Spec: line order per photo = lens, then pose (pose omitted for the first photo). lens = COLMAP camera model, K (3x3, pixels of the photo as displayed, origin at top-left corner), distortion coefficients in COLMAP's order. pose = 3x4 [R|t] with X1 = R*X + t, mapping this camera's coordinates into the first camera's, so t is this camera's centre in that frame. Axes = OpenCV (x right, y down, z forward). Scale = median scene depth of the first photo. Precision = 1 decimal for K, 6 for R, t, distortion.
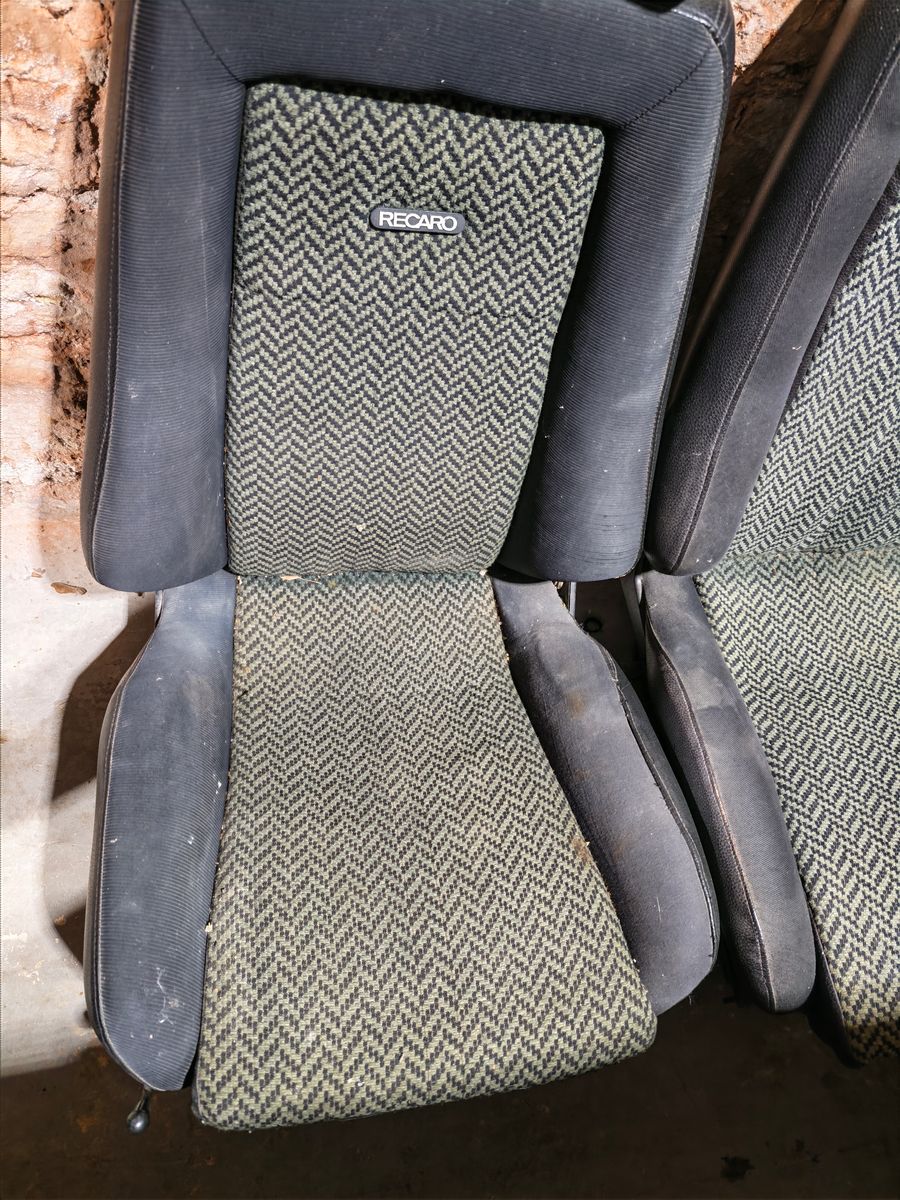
lens RADIAL K [[841.1, 0, 450.0], [0, 841.1, 600.0], [0, 0, 1]] dist [-0.001818, -0.008558]
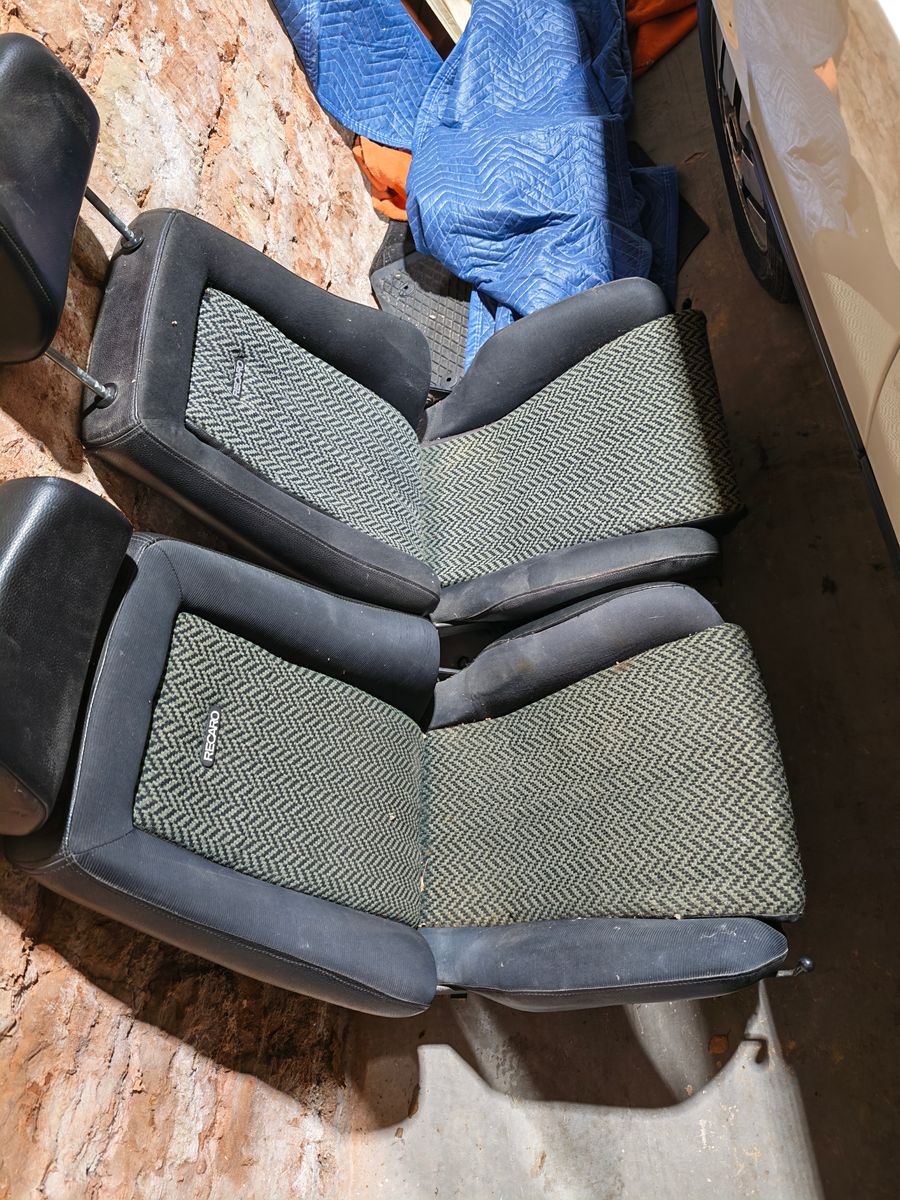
lens RADIAL K [[841.1, 0, 450.0], [0, 841.1, 600.0], [0, 0, 1]] dist [-0.001818, -0.008558]
pose [[0.046609, -0.952384, 0.301318, -0.214702], [0.996342, 0.065953, 0.054340, -0.107580], [-0.071626, 0.297683, 0.951974, -0.485899]]
